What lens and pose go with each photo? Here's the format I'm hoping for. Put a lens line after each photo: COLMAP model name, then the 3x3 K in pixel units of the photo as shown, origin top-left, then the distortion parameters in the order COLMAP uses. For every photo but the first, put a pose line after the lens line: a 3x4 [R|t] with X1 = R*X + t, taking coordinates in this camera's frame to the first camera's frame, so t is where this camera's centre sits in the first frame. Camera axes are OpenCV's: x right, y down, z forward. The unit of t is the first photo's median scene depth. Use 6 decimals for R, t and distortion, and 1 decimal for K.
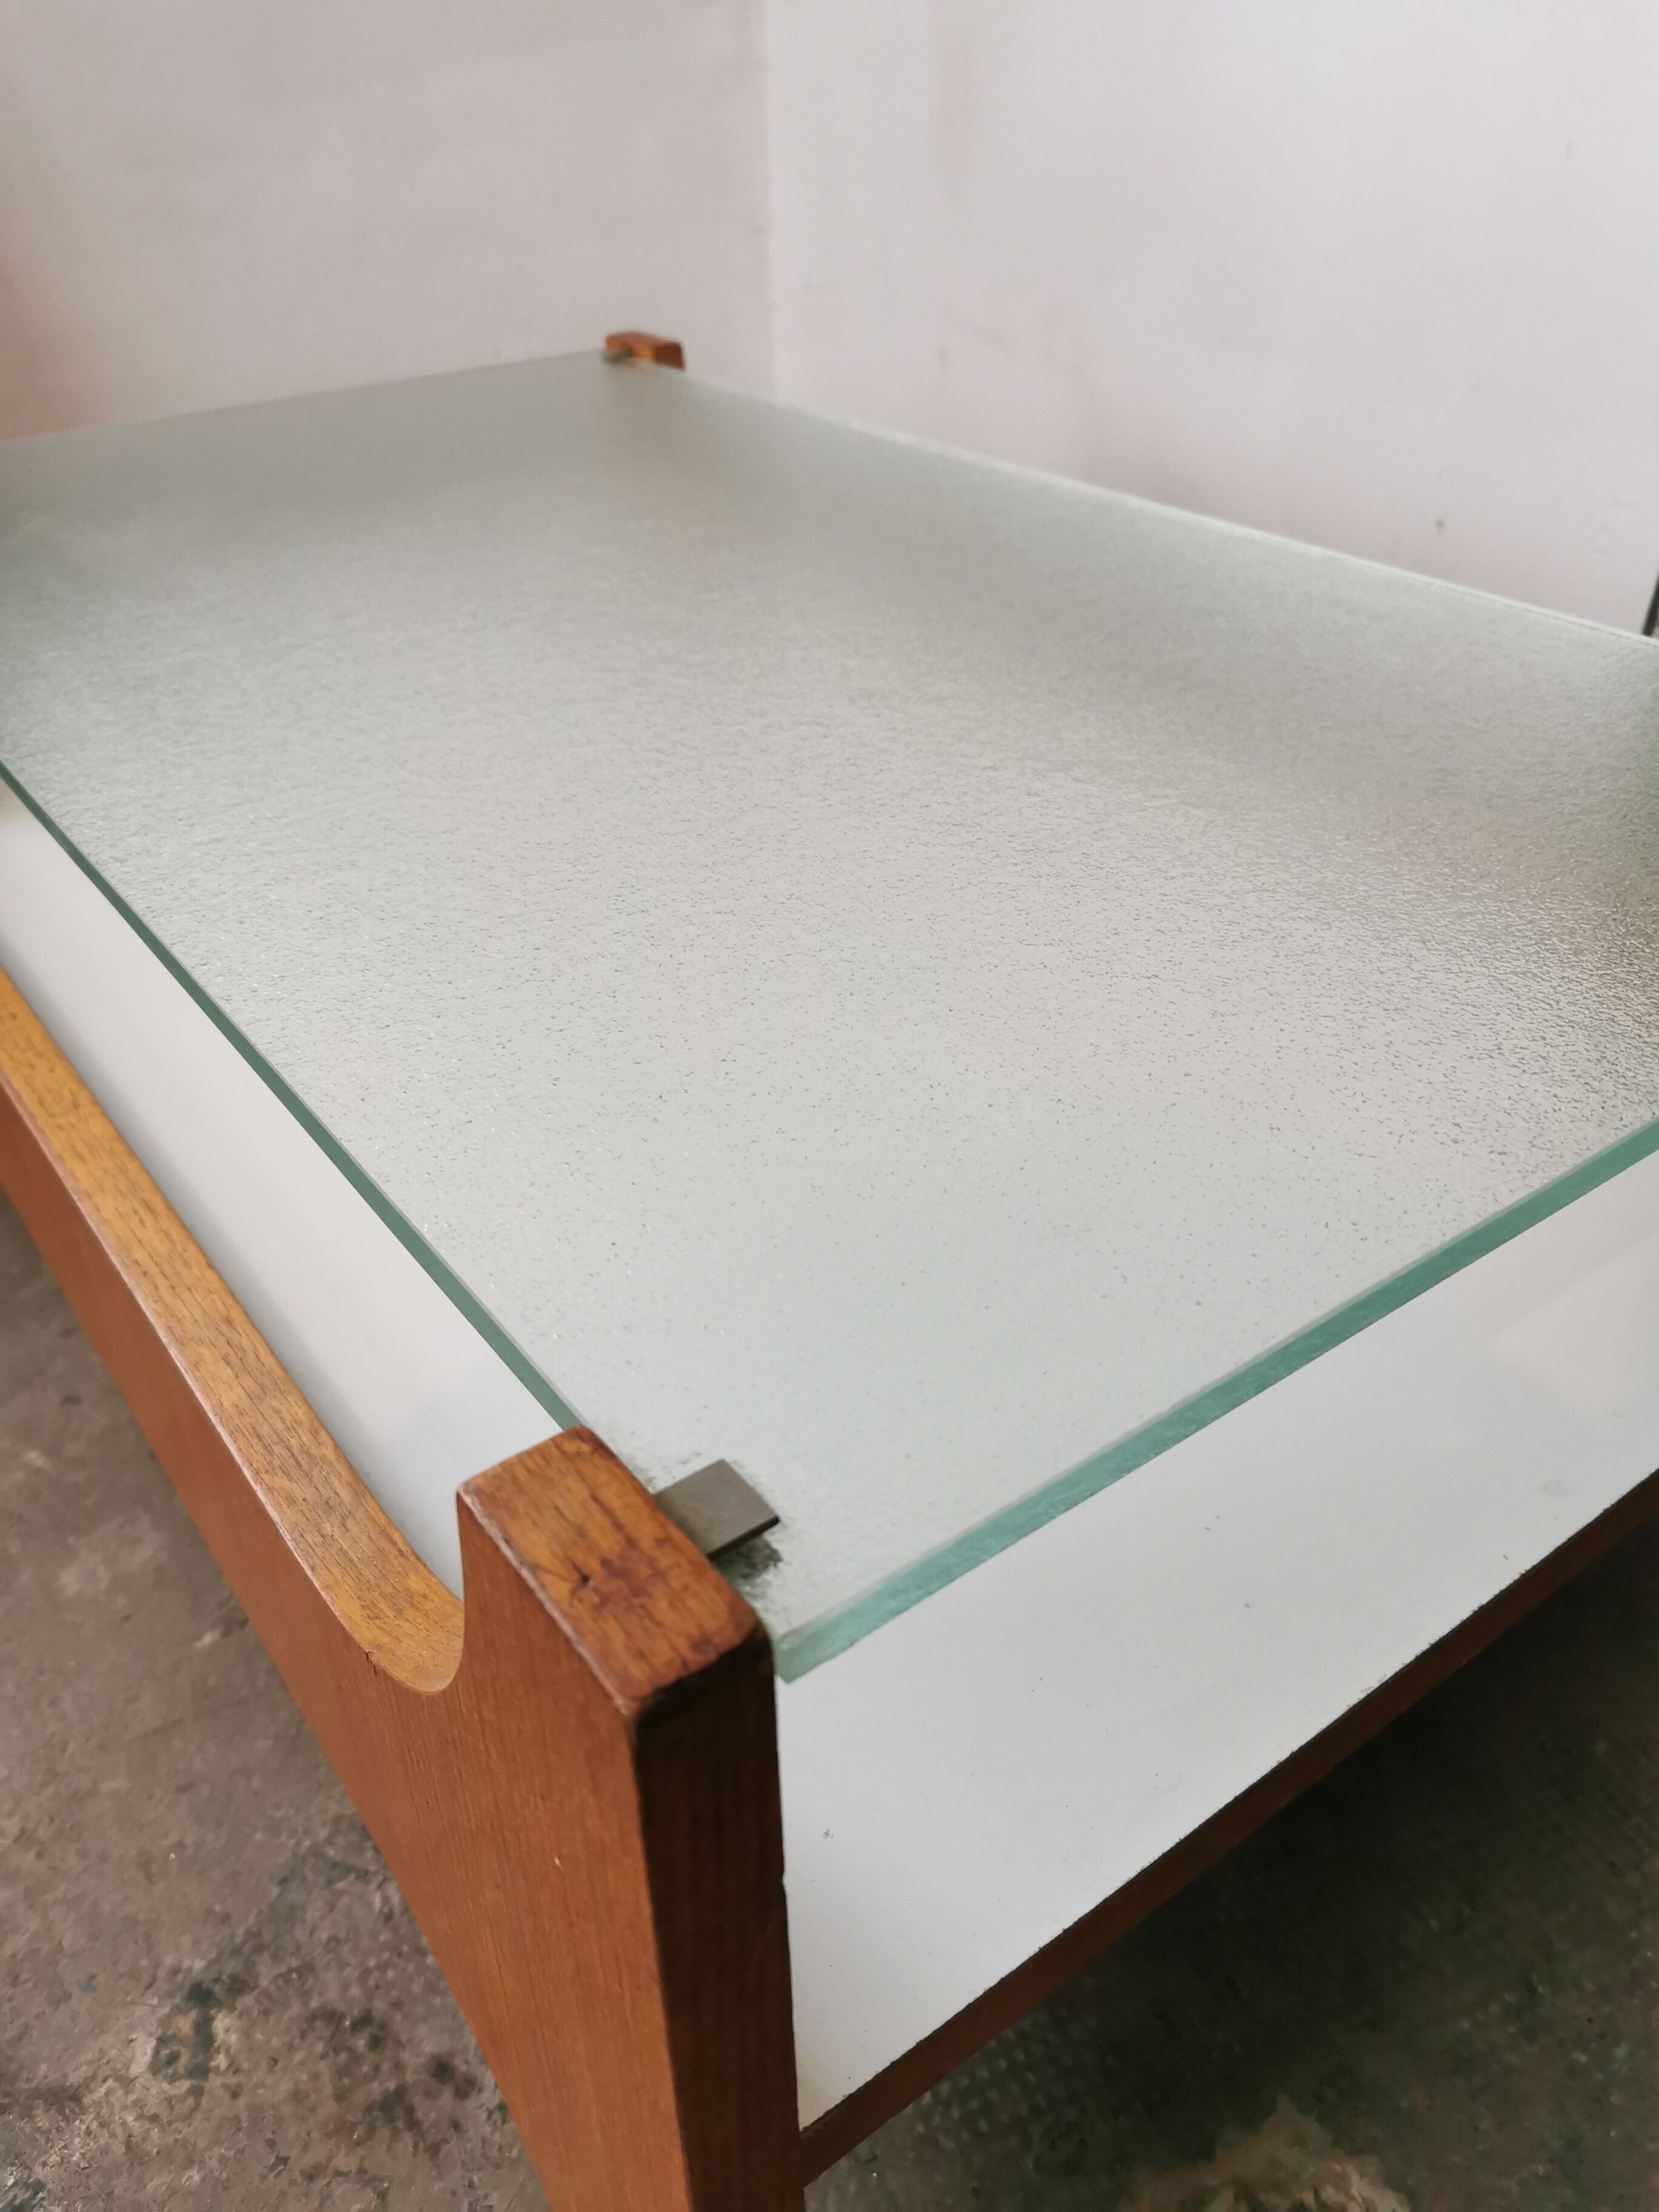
lens RADIAL K [[1720.5, 0, 811.4], [0, 1720.5, 1094.4], [0, 0, 1]] dist [0.070533, -0.109592]
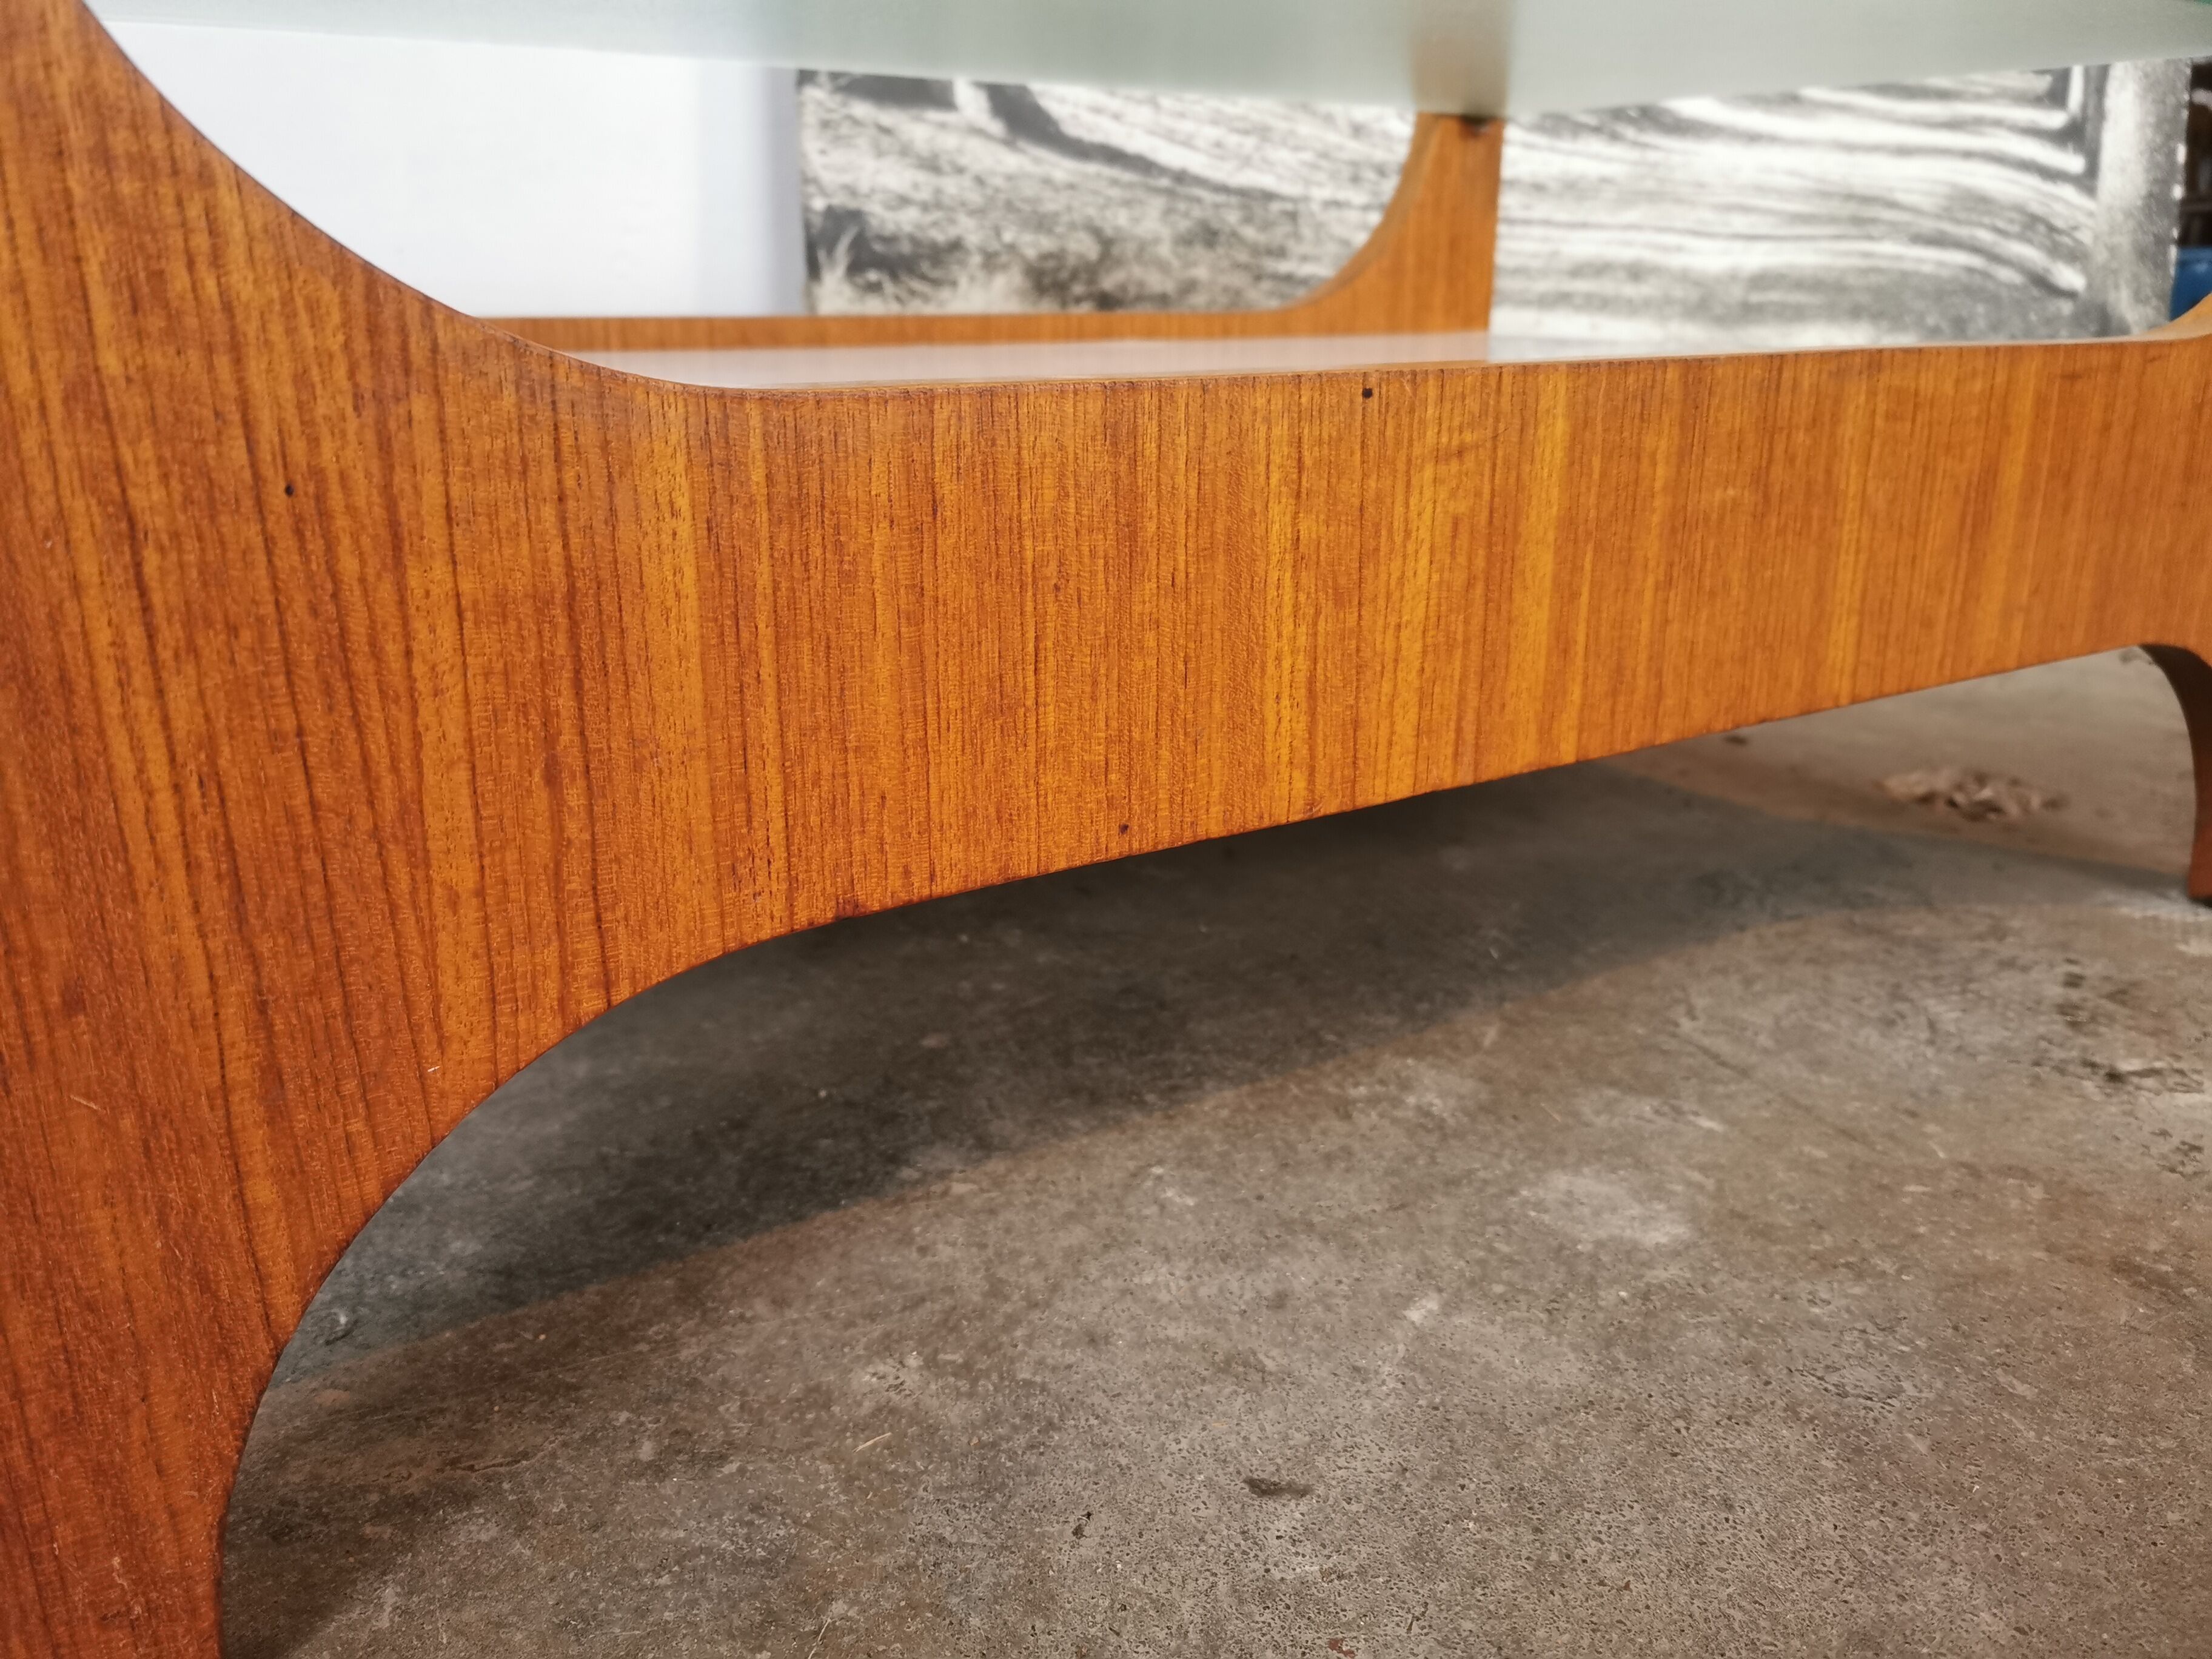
lens RADIAL K [[1720.5, 0, 1107.7], [0, 1720.5, 821.9], [0, 0, 1]] dist [0.070533, -0.109592]
pose [[0.048166, -0.274659, 0.960335, -1.334319], [0.546170, 0.812226, 0.204906, -0.139517], [-0.836288, 0.514637, 0.189132, 1.236547]]
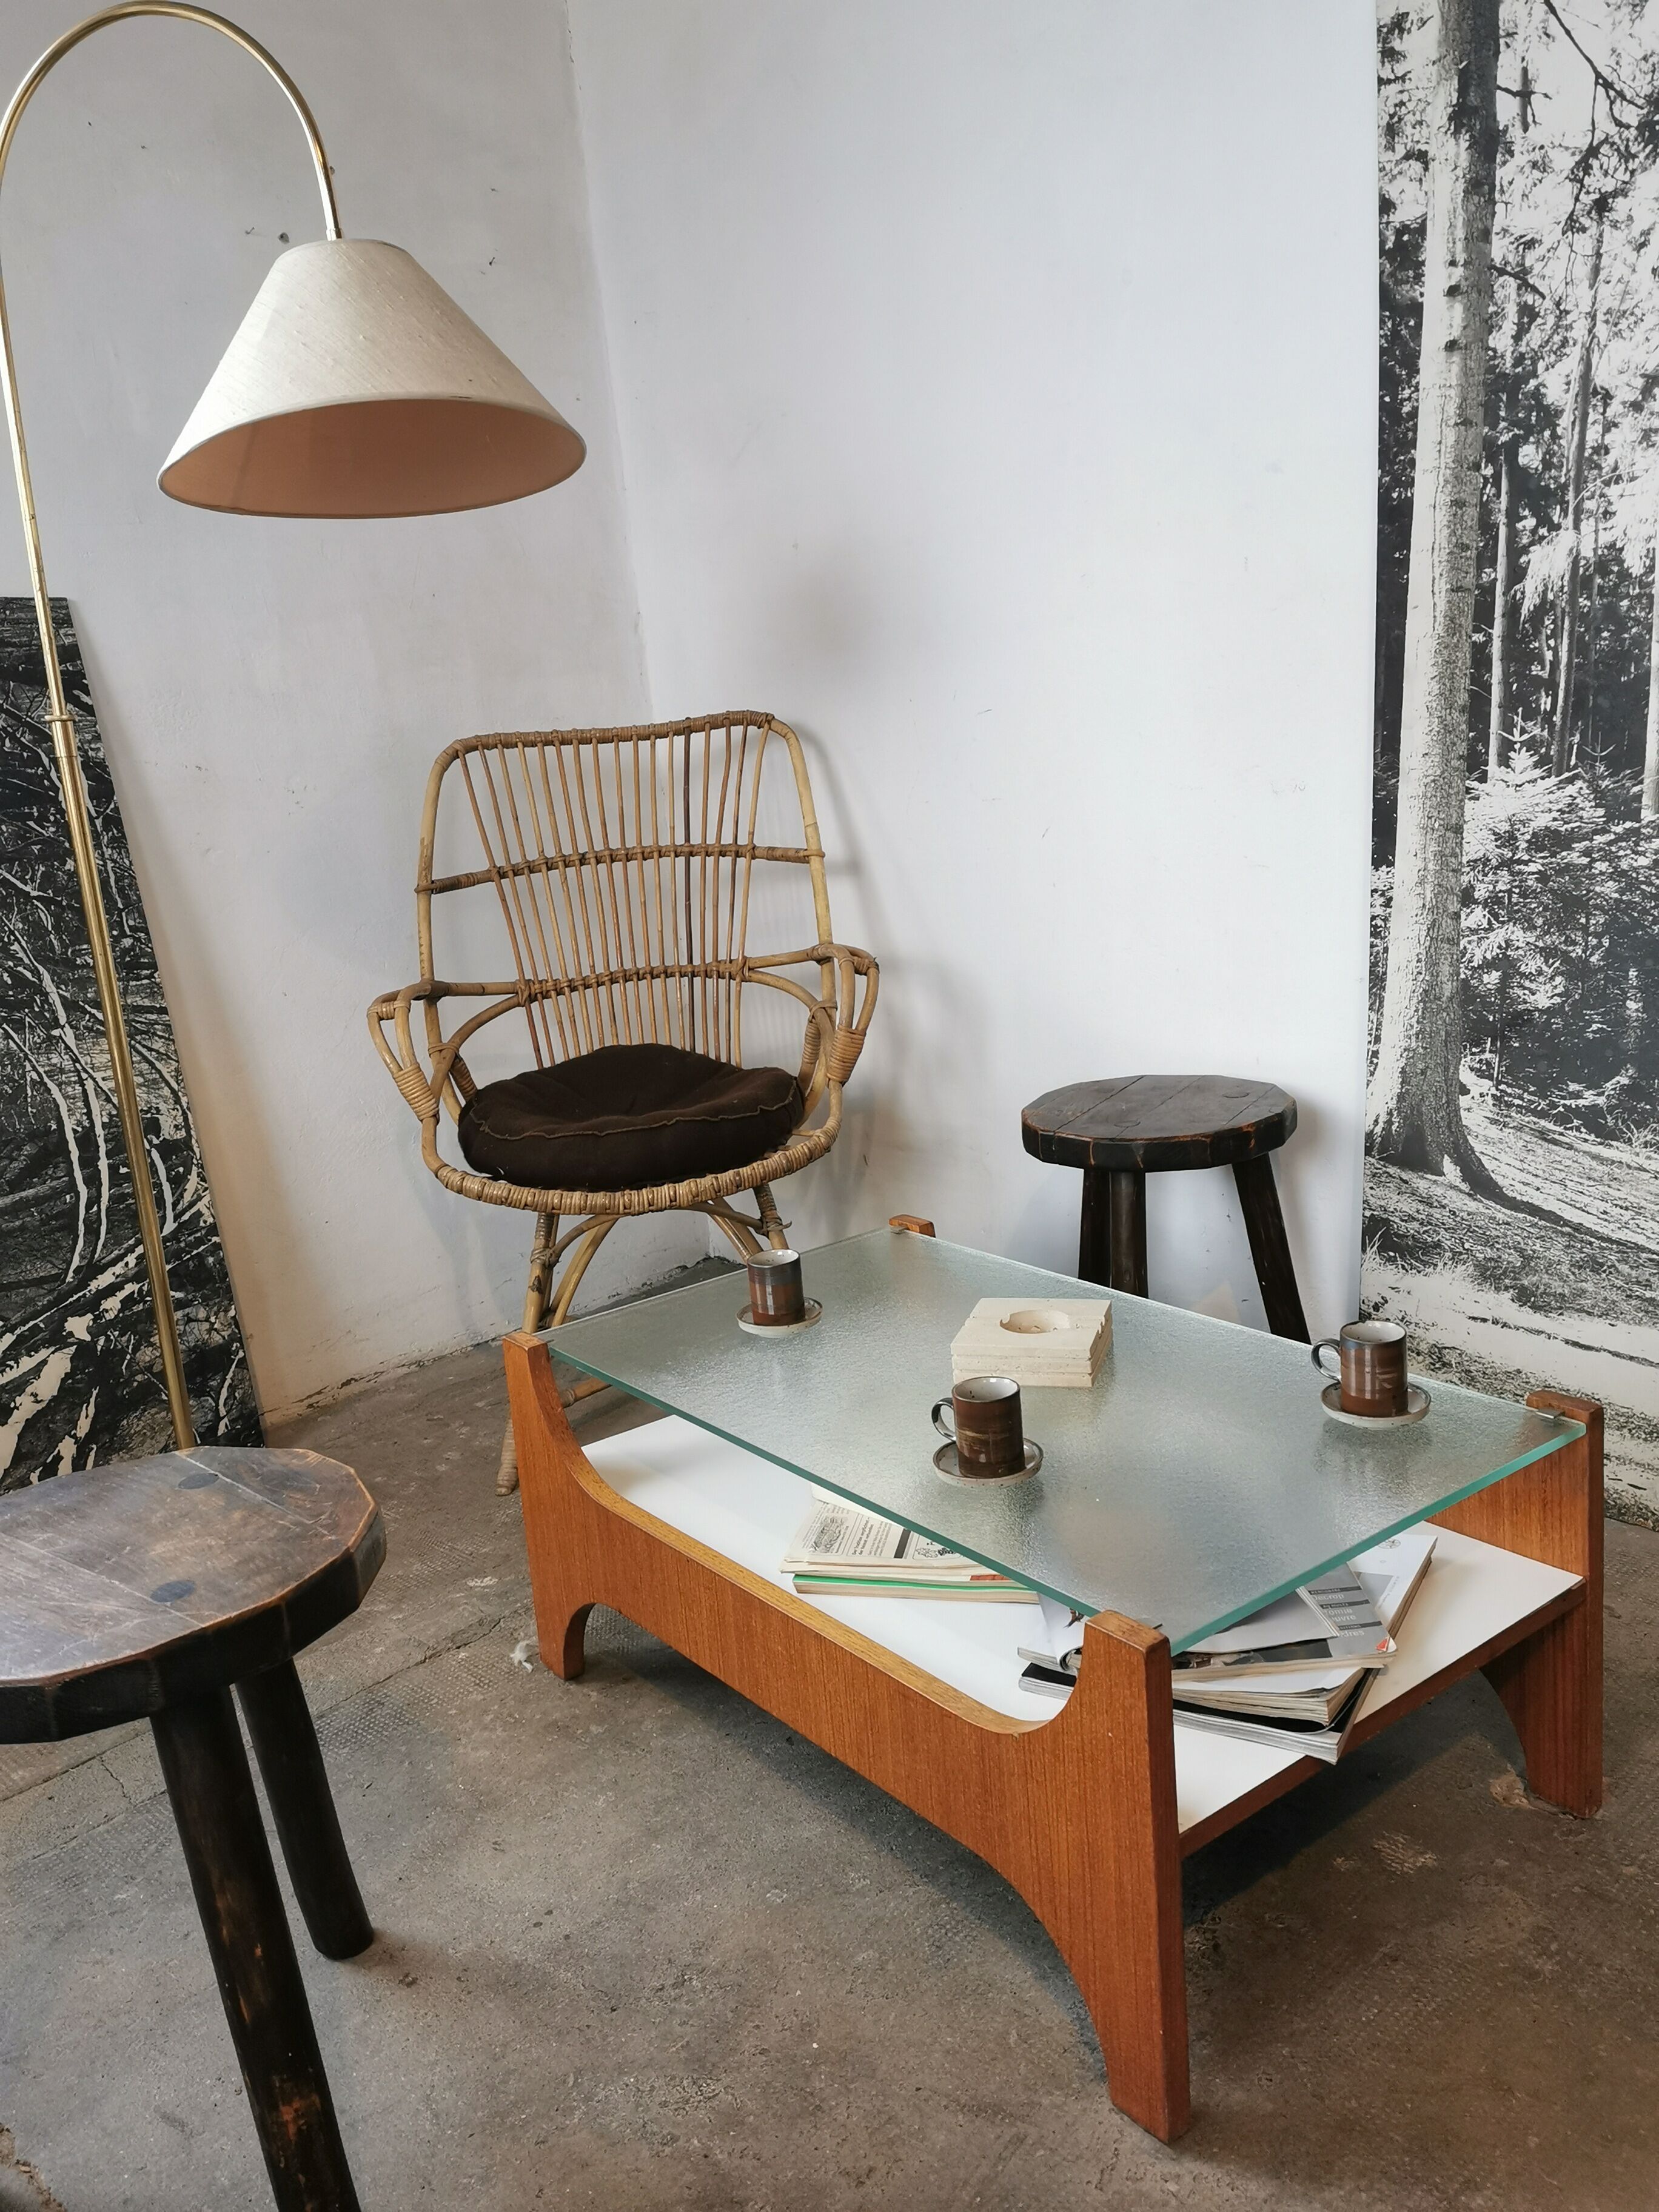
lens RADIAL K [[1821.3, 0, 848.7], [0, 1821.3, 1116.3], [0, 0, 1]] dist [0.066351, -0.075131]
pose [[0.932067, -0.128448, 0.338750, -1.560588], [0.243448, 0.914525, -0.323073, 0.310602], [-0.268298, 0.383594, 0.883670, -1.698545]]
